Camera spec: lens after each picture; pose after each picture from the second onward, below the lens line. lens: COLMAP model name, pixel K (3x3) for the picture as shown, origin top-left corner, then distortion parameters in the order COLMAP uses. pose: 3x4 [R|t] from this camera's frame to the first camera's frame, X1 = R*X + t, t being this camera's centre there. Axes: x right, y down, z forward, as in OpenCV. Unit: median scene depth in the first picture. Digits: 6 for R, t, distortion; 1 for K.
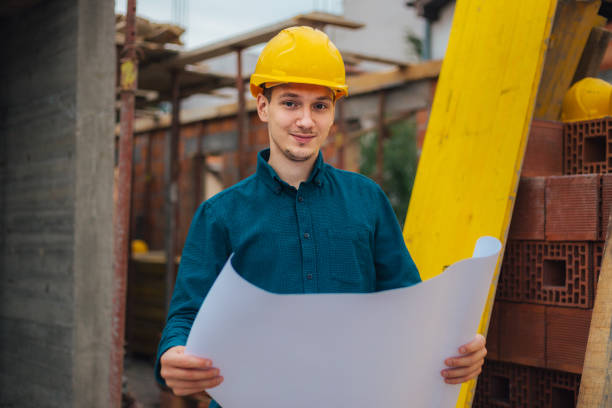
lens RADIAL K [[1003.7, 0, 306.0], [0, 1003.7, 204.0], [0, 0, 1]] dist [0.051937, 0.066090]
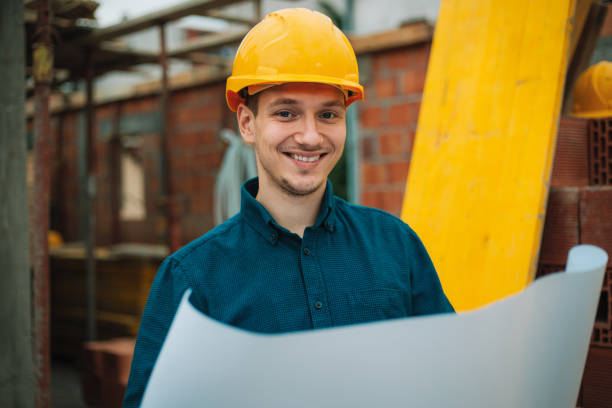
lens RADIAL K [[951.3, 0, 306.0], [0, 951.3, 204.0], [0, 0, 1]] dist [-0.148421, 0.126369]
pose [[0.993729, -0.032588, 0.106958, -0.061282], [0.027437, 0.998408, 0.049288, -0.057050], [-0.108394, -0.046044, 0.993041, 0.268015]]
